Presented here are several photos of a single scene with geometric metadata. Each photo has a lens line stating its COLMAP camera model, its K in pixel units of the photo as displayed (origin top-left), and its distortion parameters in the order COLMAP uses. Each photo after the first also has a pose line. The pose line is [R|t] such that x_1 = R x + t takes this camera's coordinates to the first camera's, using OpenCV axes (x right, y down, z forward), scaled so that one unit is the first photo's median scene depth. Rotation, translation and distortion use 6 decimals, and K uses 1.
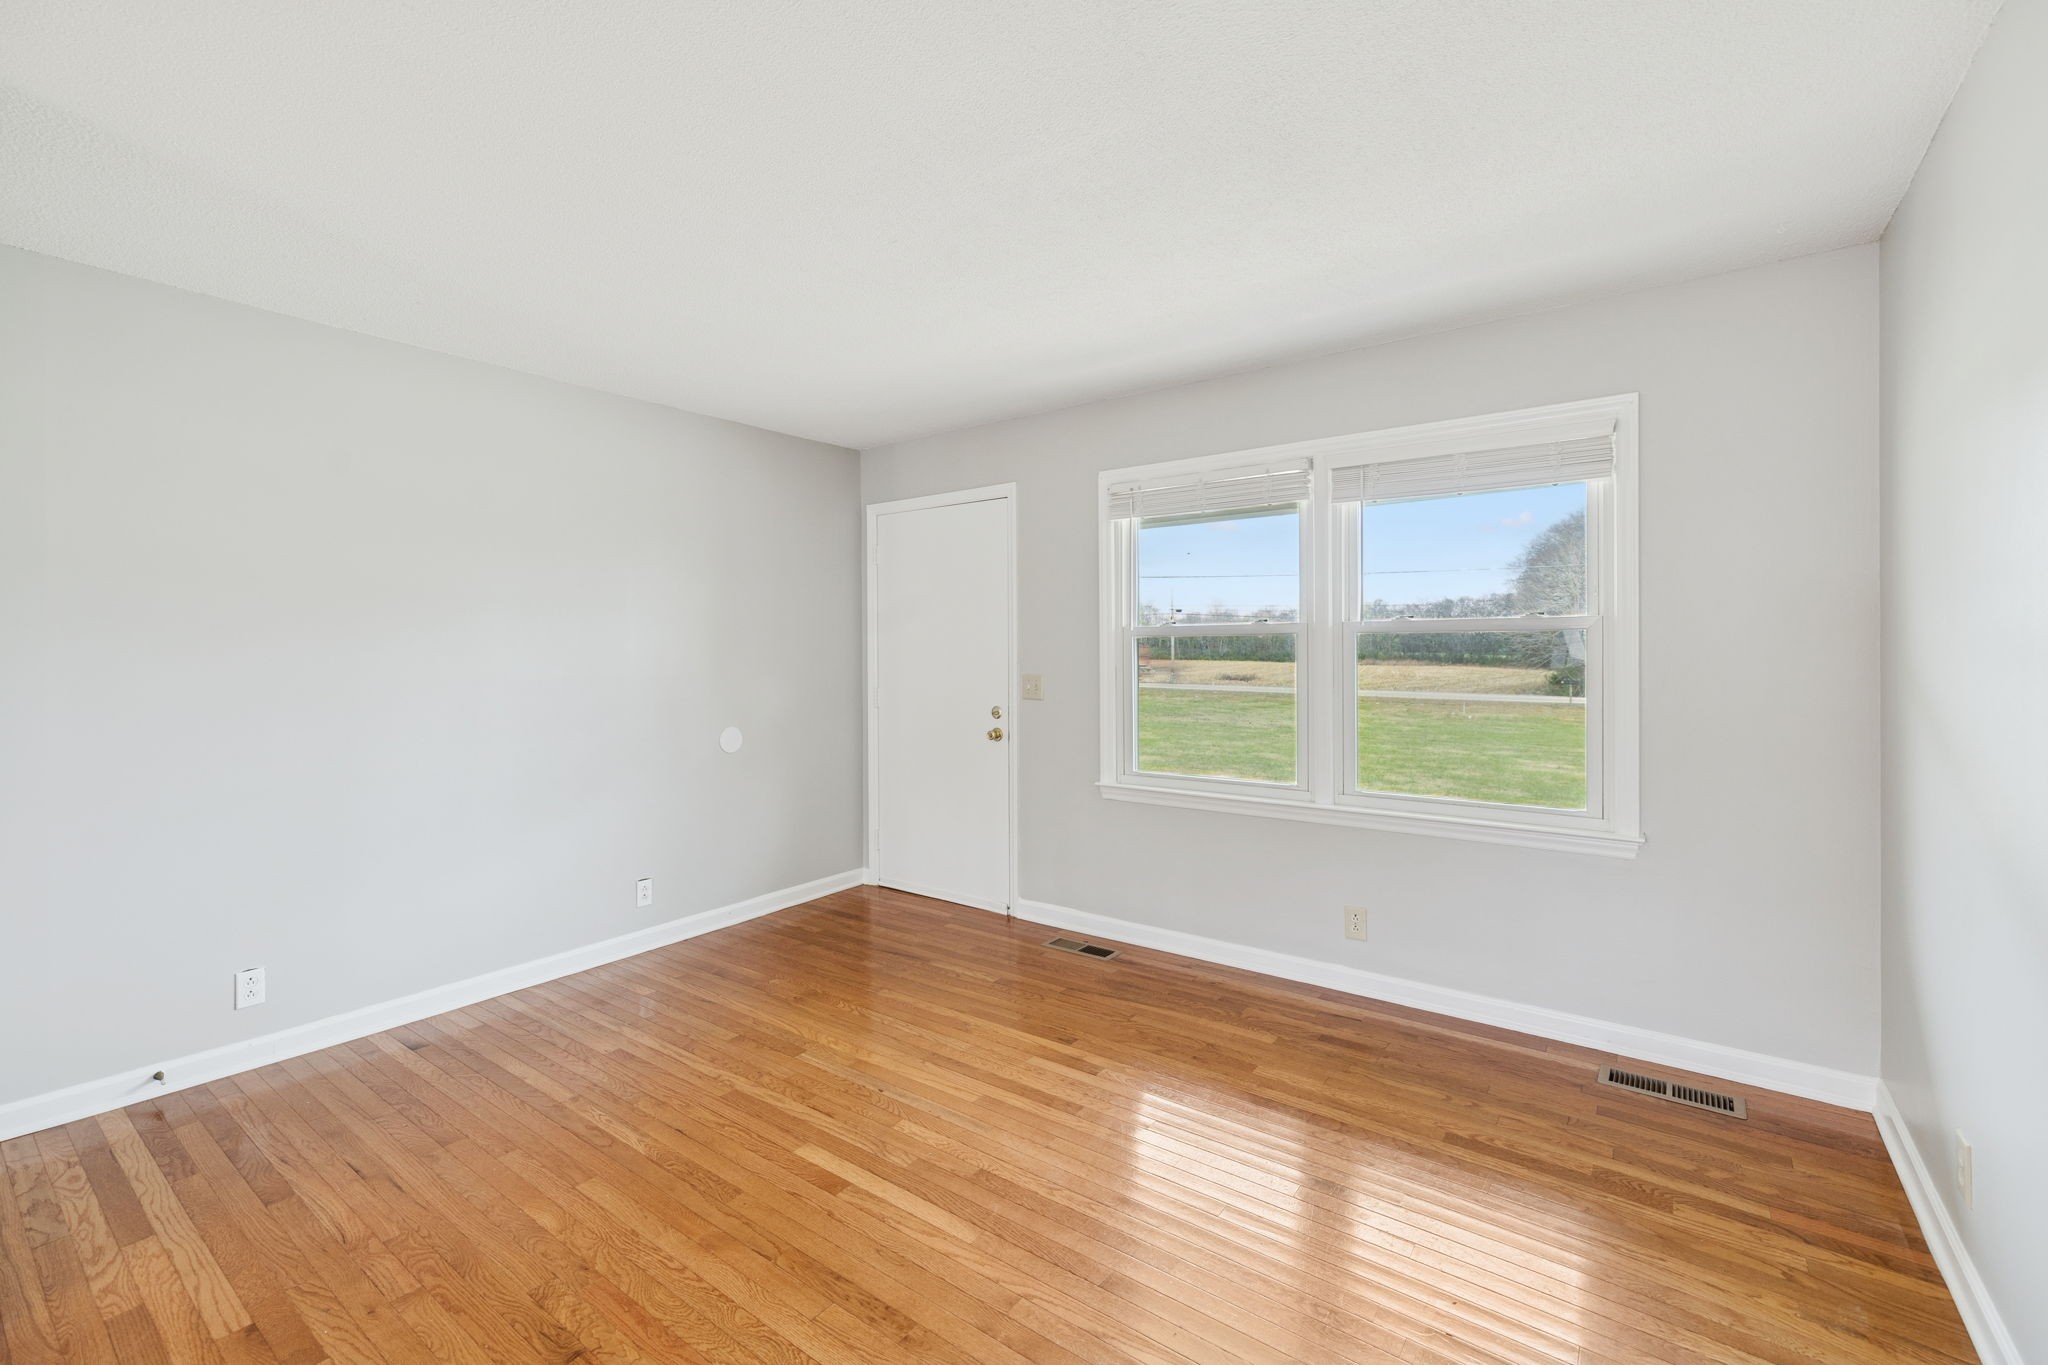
lens RADIAL K [[874.7, 0, 1011.5], [0, 874.7, 661.9], [0, 0, 1]] dist [0.002163, 0.000239]
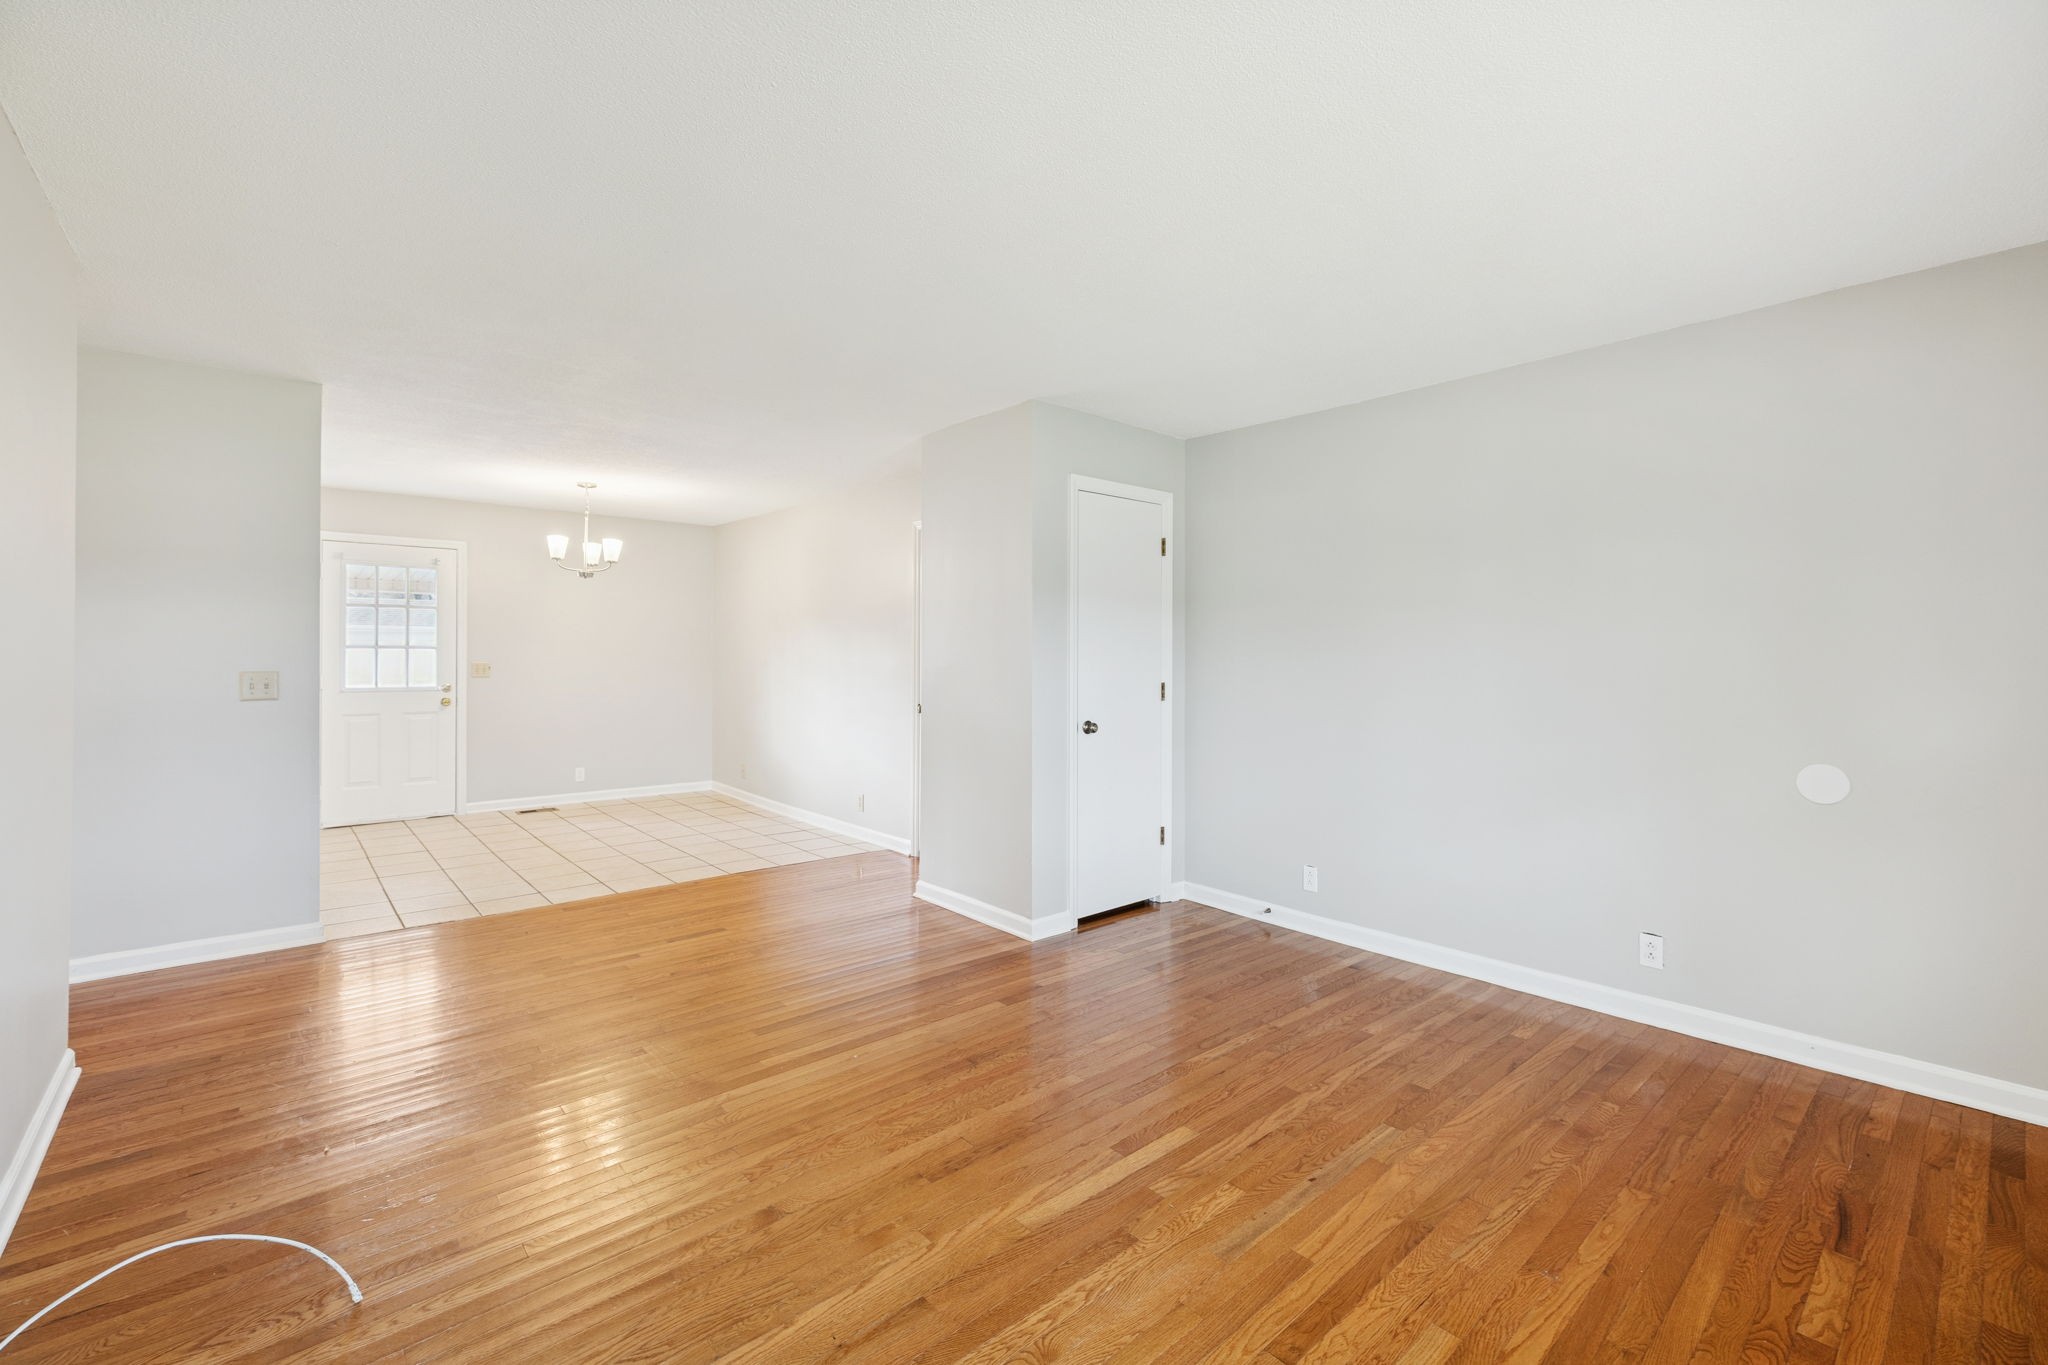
lens RADIAL K [[874.7, 0, 1019.0], [0, 874.7, 665.9], [0, 0, 1]] dist [0.002163, 0.000239]
pose [[-0.207279, 0.016082, -0.978150, 0.625311], [-0.015947, 0.999676, 0.019816, -0.000240], [0.978152, 0.019706, -0.206955, 0.799697]]
